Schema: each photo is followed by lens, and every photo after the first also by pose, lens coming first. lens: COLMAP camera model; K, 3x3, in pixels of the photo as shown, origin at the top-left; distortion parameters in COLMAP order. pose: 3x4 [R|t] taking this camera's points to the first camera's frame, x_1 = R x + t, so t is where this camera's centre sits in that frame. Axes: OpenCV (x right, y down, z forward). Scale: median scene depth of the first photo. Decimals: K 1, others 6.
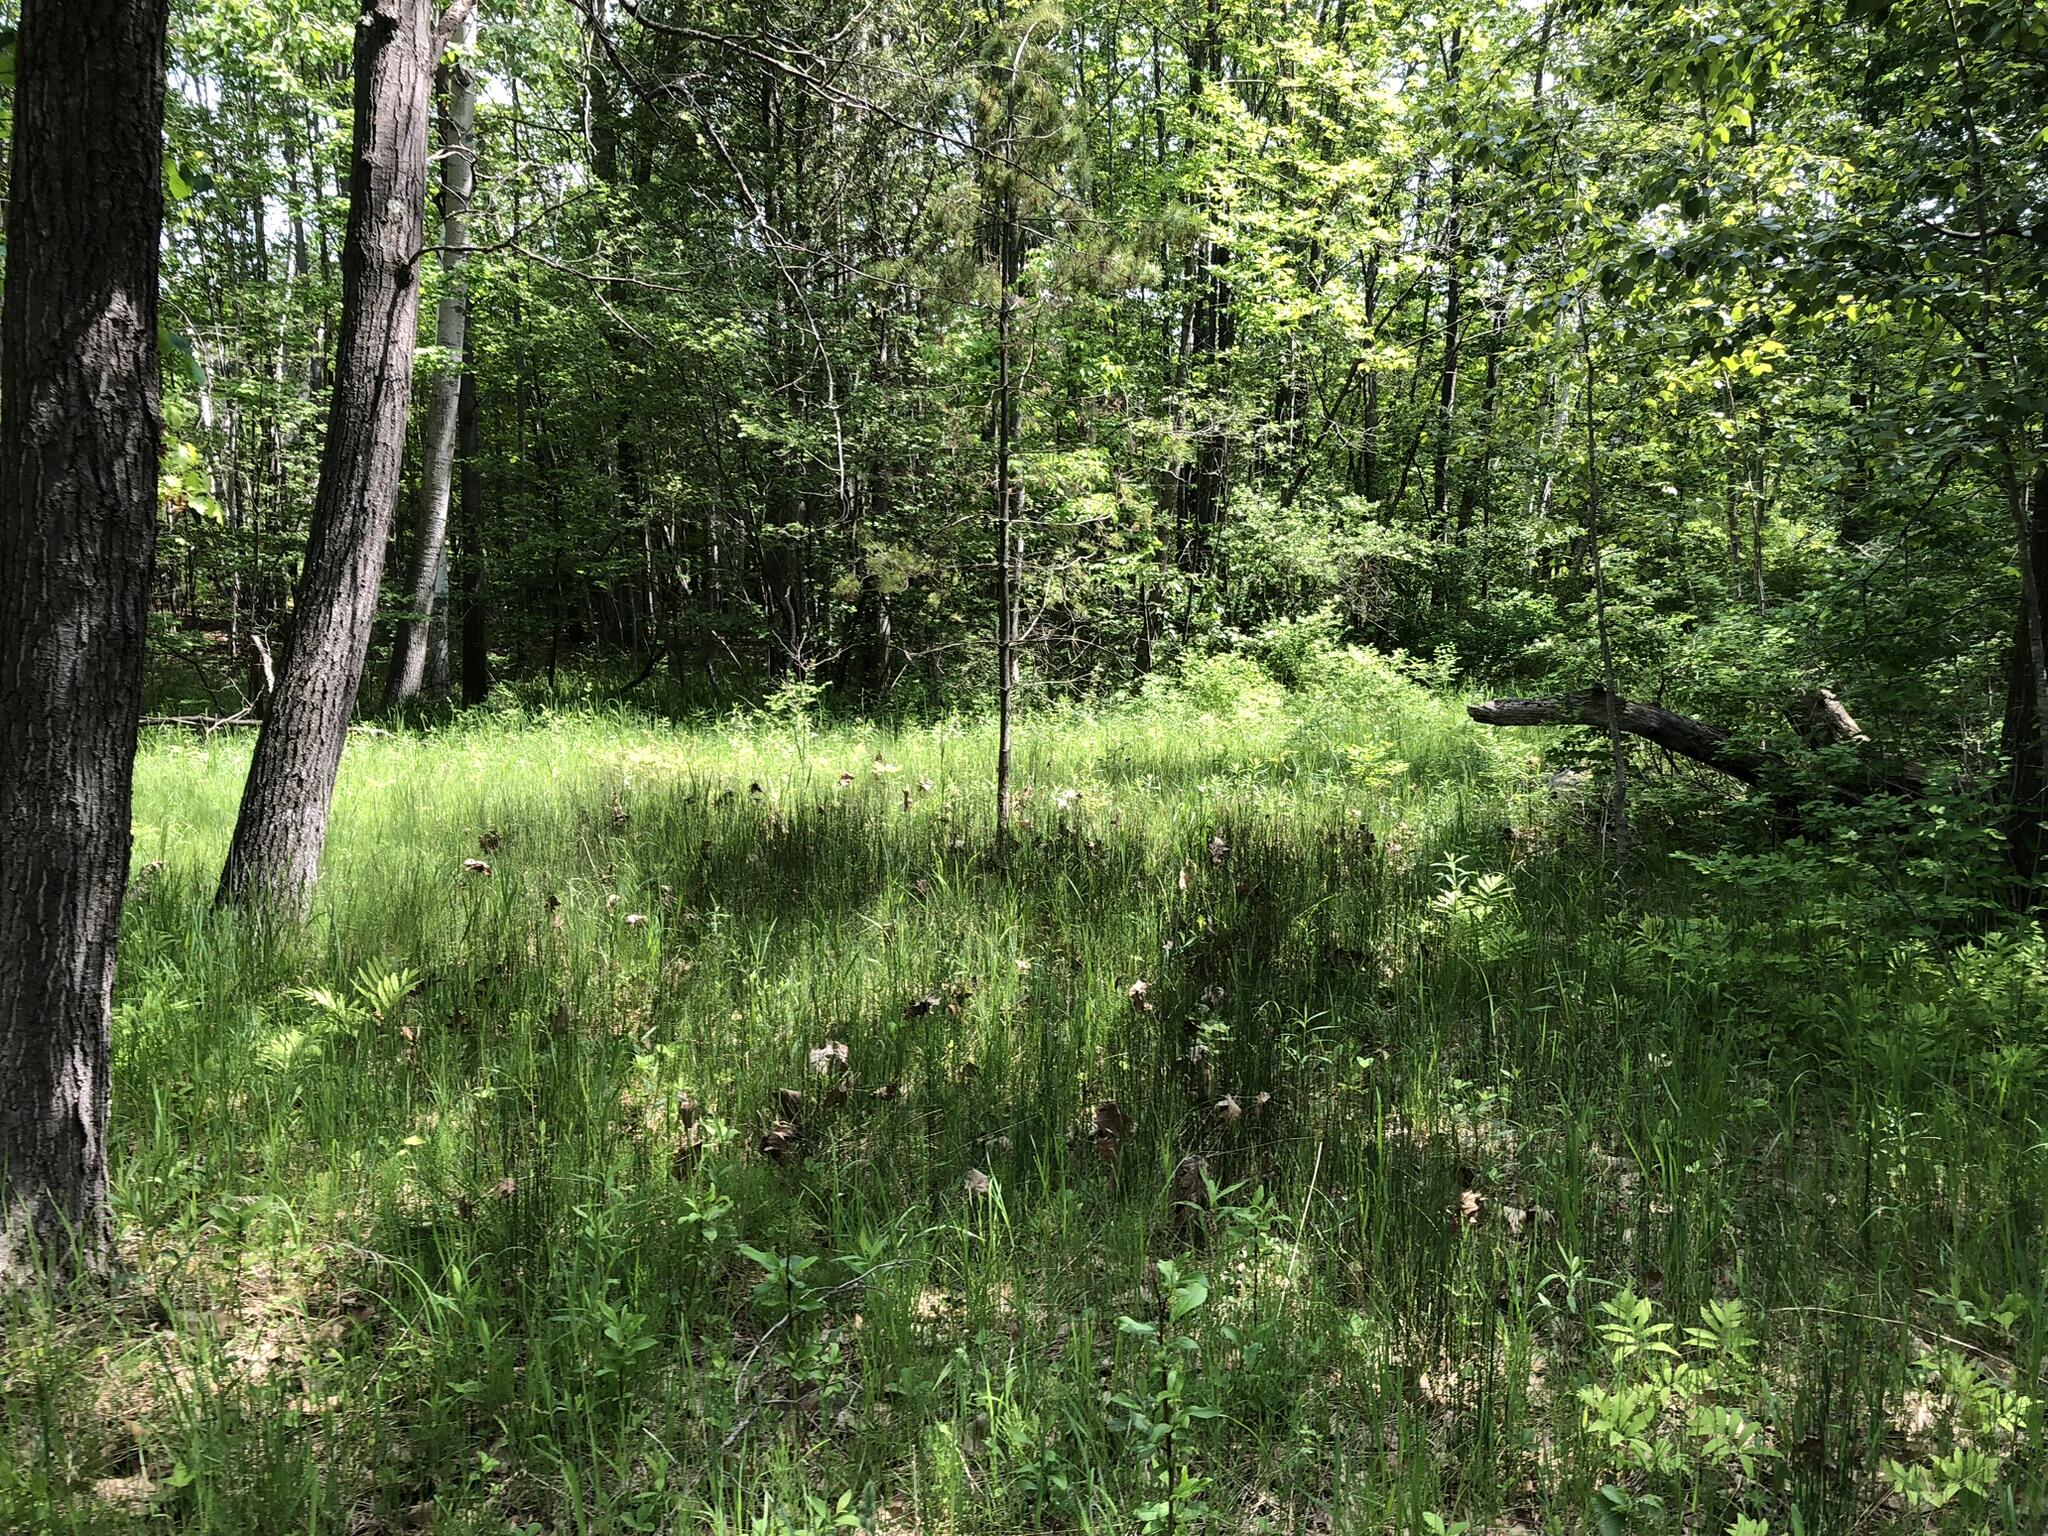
lens RADIAL K [[1689.3, 0, 1024.0], [0, 1689.3, 768.0], [0, 0, 1]] dist [0.144847, -0.537971]
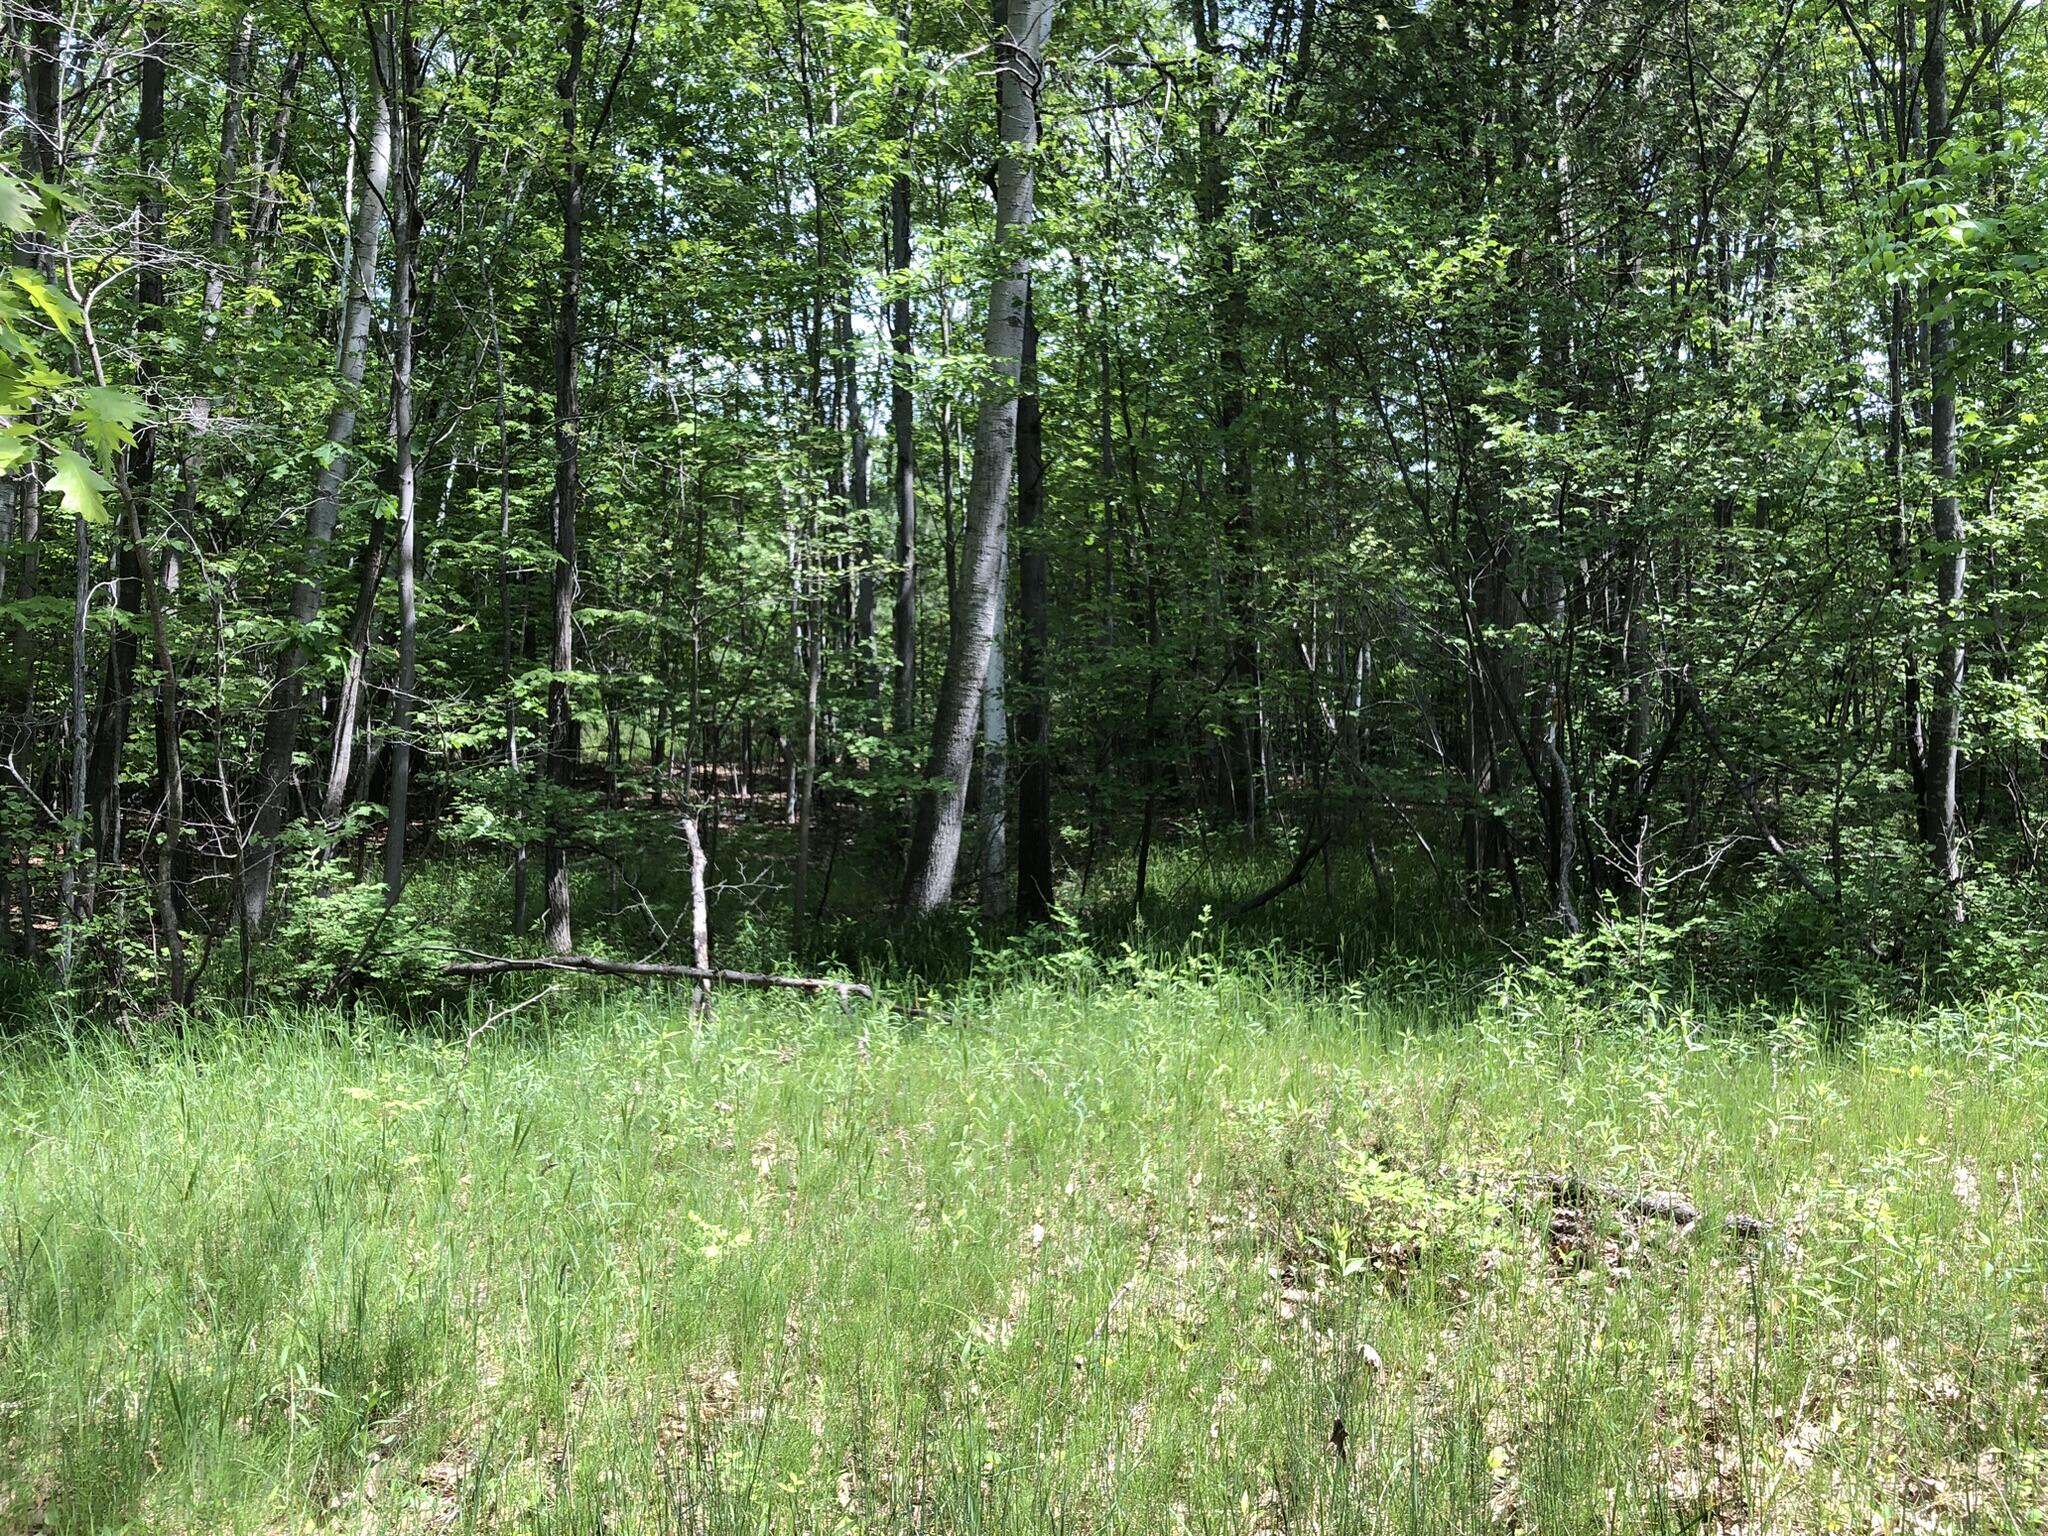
lens RADIAL K [[1689.3, 0, 1024.0], [0, 1689.3, 768.0], [0, 0, 1]] dist [0.144847, -0.537971]
pose [[0.942212, -0.013413, -0.334749, -0.126283], [-0.015185, 0.996461, -0.082668, -0.047737], [0.334673, 0.082974, 0.938674, 0.458494]]
